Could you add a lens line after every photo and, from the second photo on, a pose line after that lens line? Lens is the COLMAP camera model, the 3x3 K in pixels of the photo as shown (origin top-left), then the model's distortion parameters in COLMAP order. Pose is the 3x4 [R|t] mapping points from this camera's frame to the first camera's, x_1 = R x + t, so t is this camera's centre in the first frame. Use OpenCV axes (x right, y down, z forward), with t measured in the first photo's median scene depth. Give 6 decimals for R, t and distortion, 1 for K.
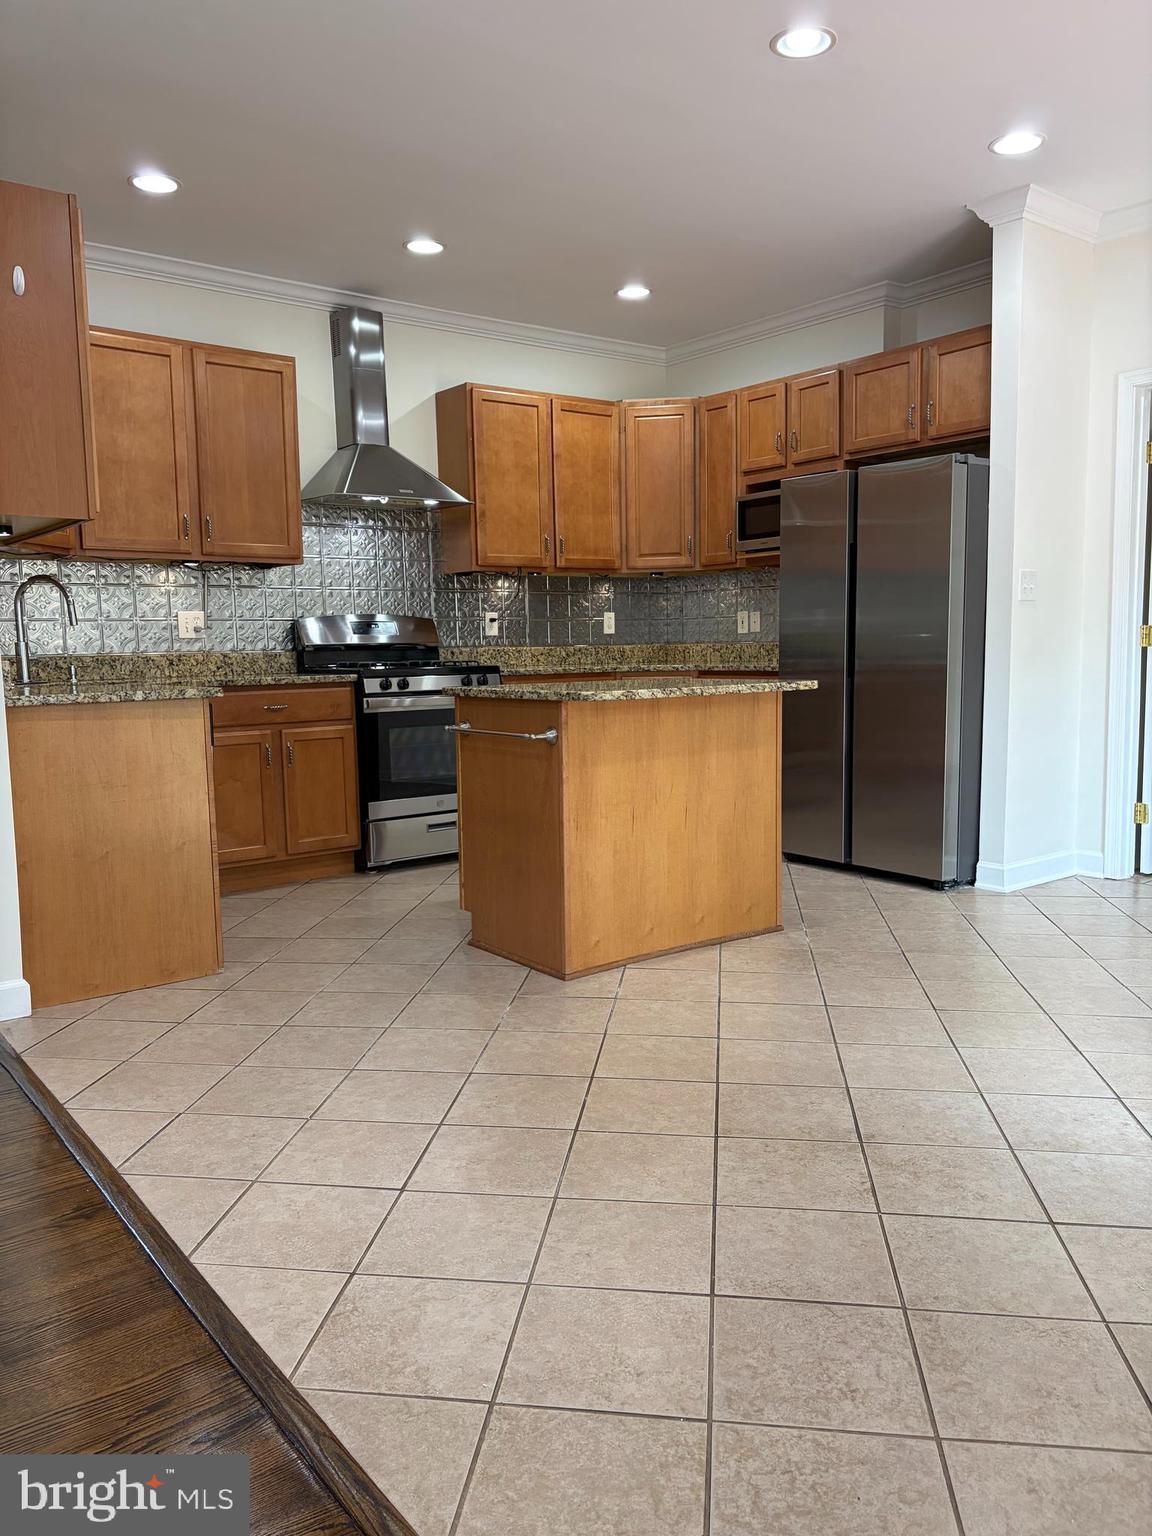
lens RADIAL K [[1150.3, 0, 572.0], [0, 1150.3, 776.5], [0, 0, 1]] dist [0.042281, -0.048708]
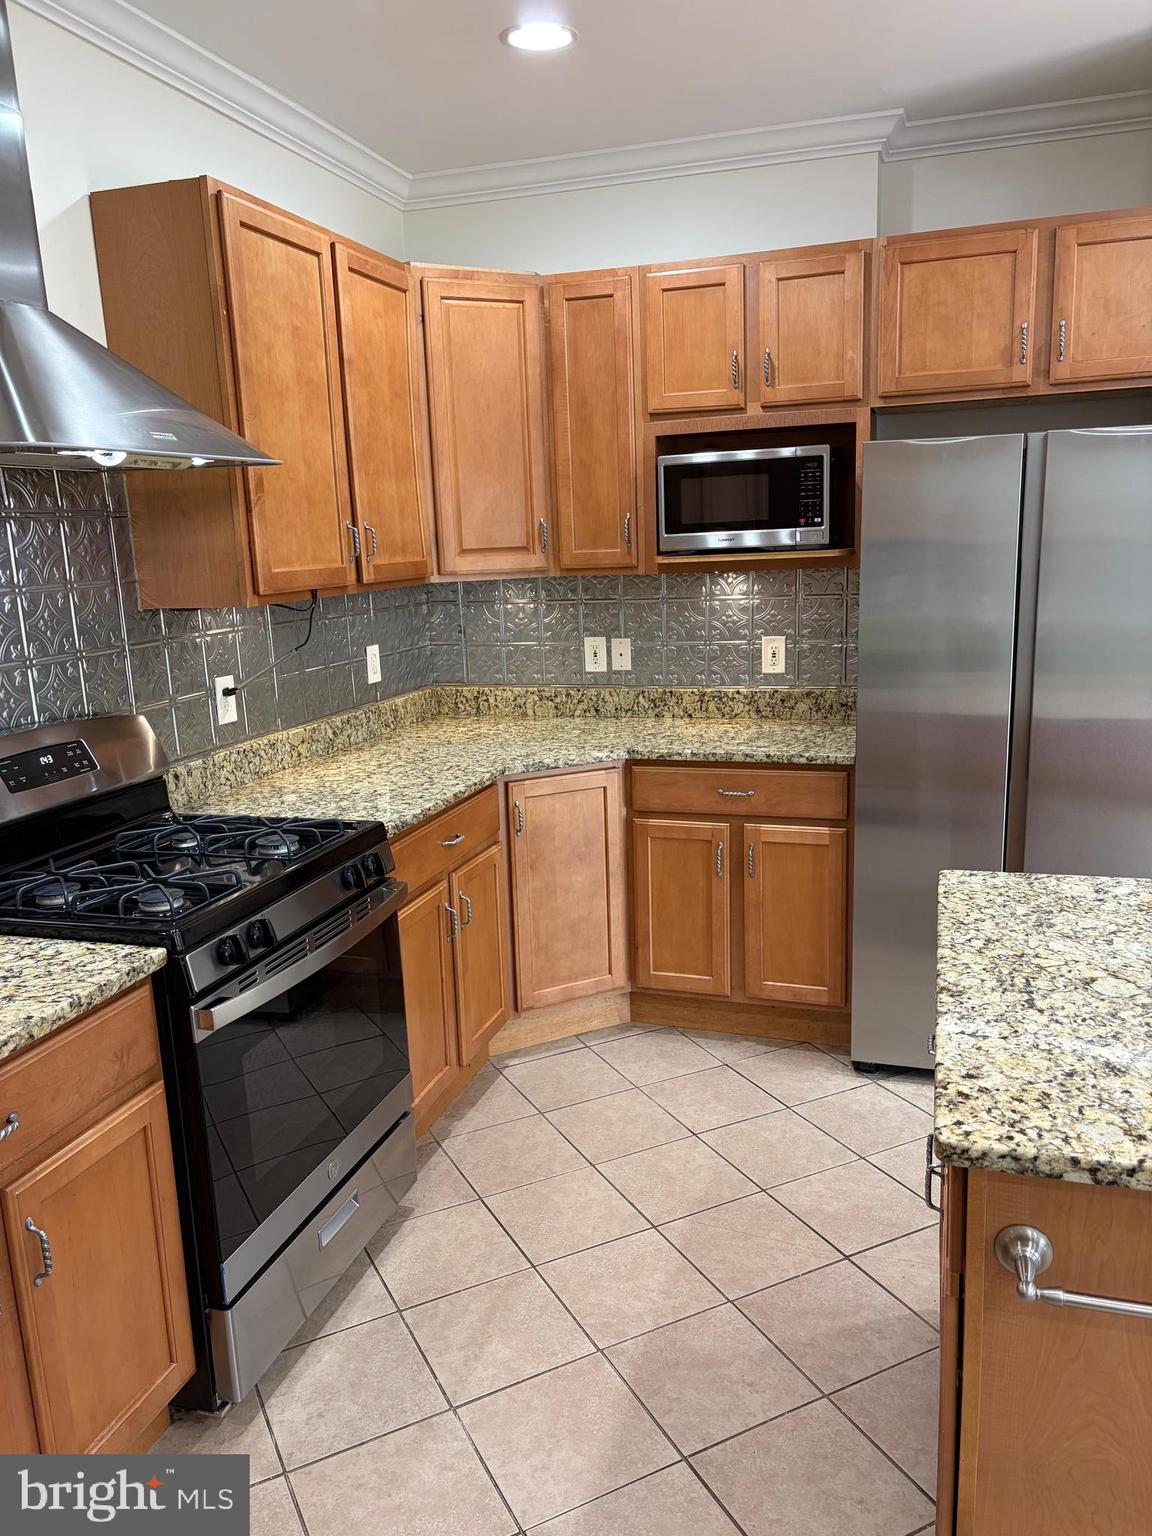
lens RADIAL K [[1150.3, 0, 572.0], [0, 1150.3, 776.5], [0, 0, 1]] dist [0.042281, -0.048708]
pose [[0.831313, -0.124612, 0.541655, -0.264128], [0.085426, 0.991610, 0.097019, -0.163426], [-0.549200, -0.034382, 0.834983, 0.608731]]
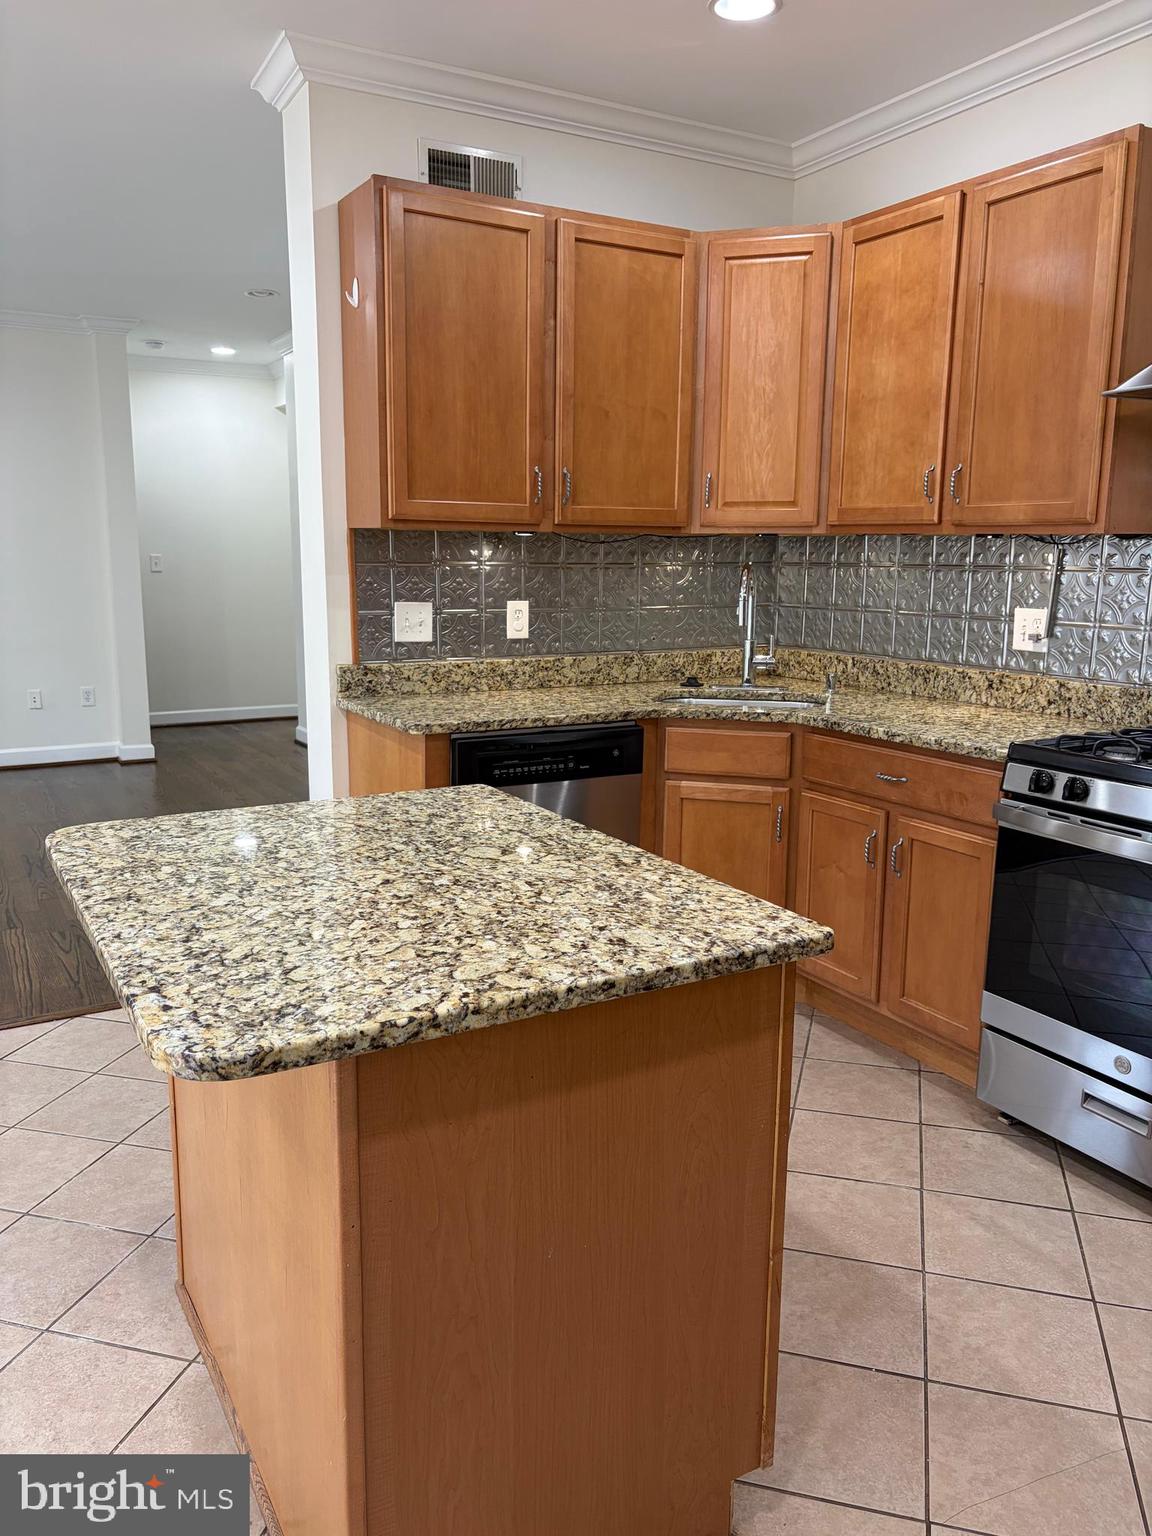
lens RADIAL K [[1185.3, 0, 607.2], [0, 1185.3, 768.3], [0, 0, 1]] dist [0.074977, -0.130961]
pose [[-0.131608, 0.198691, -0.971186, 0.356713], [-0.123486, 0.968790, 0.214935, -0.171120], [0.983580, 0.148215, -0.102965, 0.856511]]
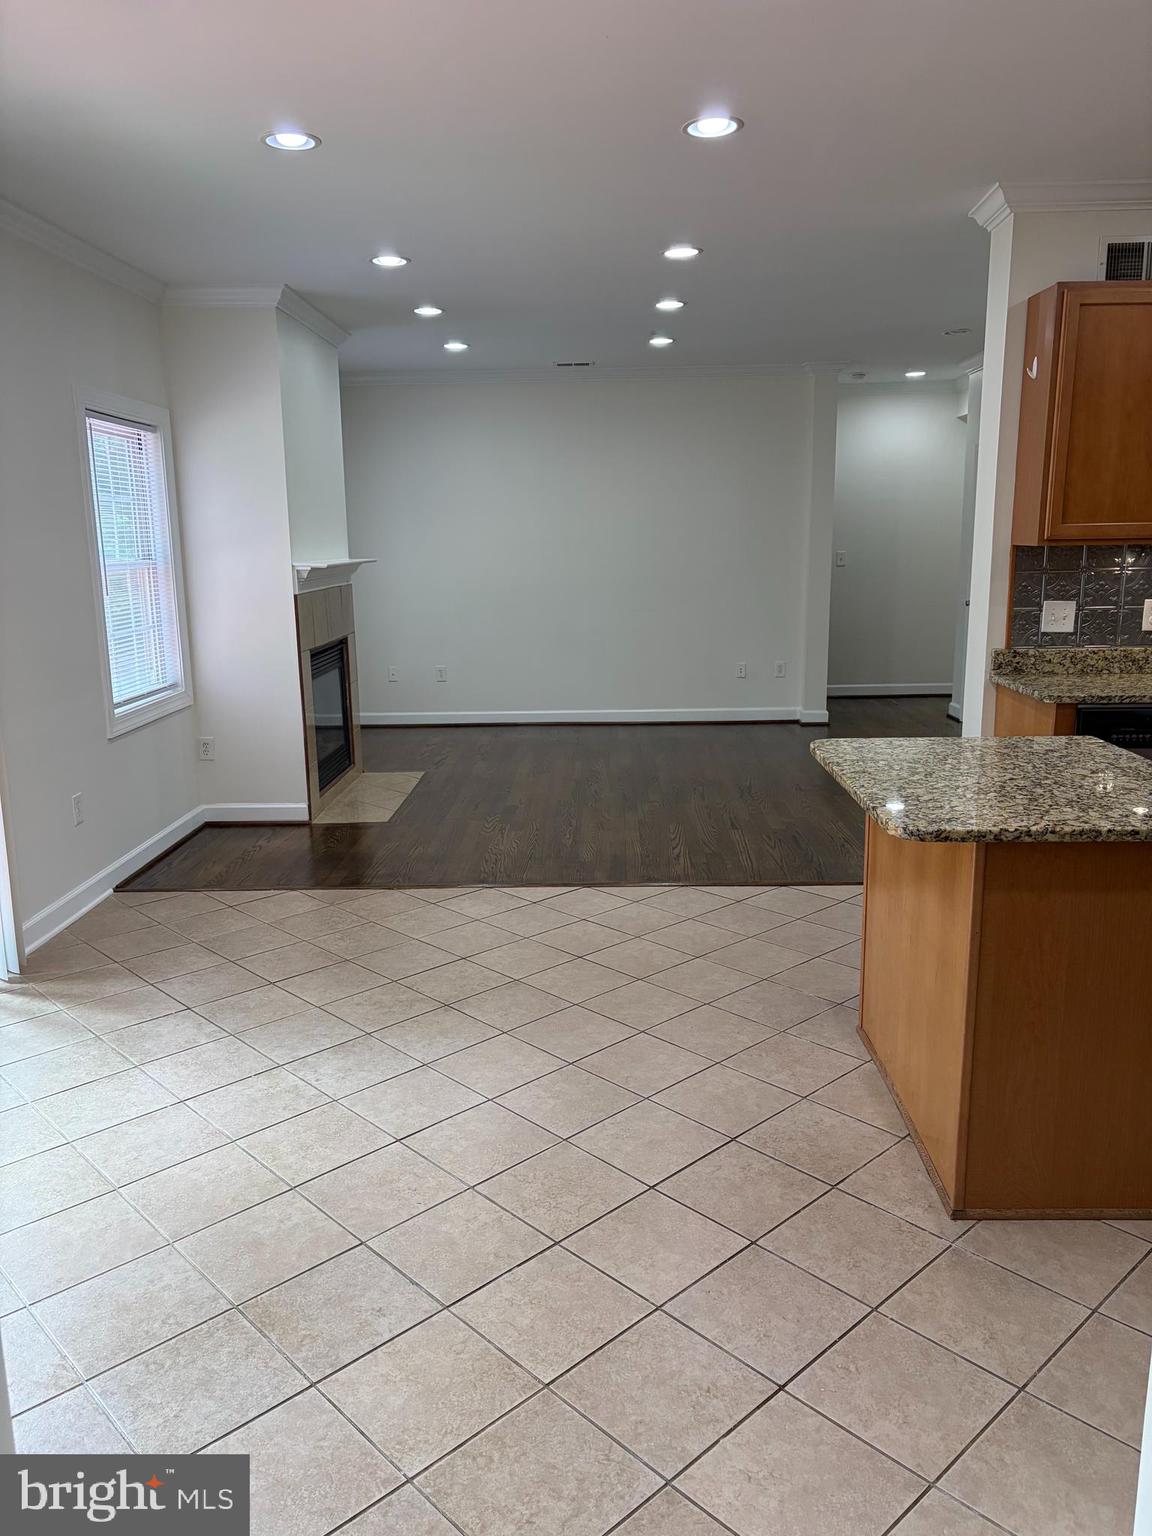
lens RADIAL K [[1150.3, 0, 572.0], [0, 1150.3, 776.5], [0, 0, 1]] dist [0.042281, -0.048708]
pose [[-0.644001, 0.186080, -0.742050, 0.578684], [-0.062355, 0.953973, 0.293338, -0.208193], [0.762480, 0.235180, -0.602756, 0.933939]]
